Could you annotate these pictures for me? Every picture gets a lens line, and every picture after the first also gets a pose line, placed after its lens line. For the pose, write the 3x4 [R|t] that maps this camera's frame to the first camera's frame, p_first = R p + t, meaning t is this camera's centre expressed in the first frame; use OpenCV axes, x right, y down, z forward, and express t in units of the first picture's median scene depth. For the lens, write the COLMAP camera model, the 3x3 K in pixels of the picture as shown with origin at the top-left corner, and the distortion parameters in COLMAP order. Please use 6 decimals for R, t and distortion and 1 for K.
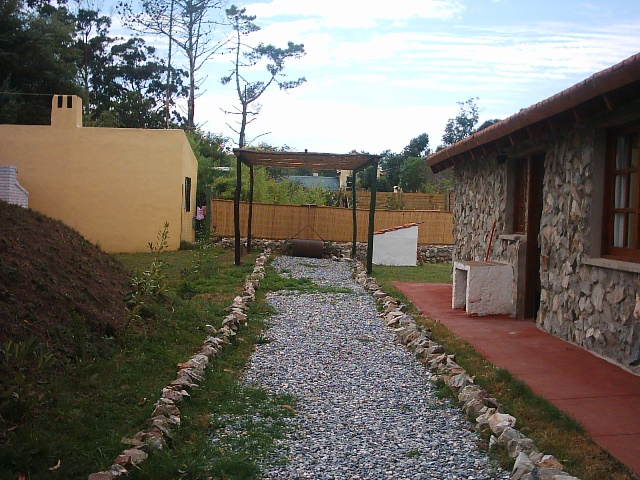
lens RADIAL K [[840.3, 0, 320.0], [0, 840.3, 240.0], [0, 0, 1]] dist [0.443224, -3.669026]
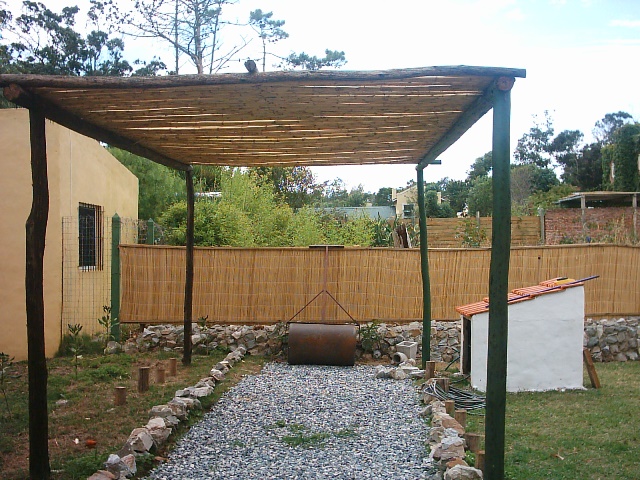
lens RADIAL K [[817.1, 0, 318.6], [0, 817.1, 277.6], [0, 0, 1]] dist [-0.117121, 0.065739]
pose [[0.995750, -0.050276, -0.077169, 0.007534], [0.050572, 0.998719, 0.001887, -0.010590], [0.076975, -0.005781, 0.997016, 0.226258]]
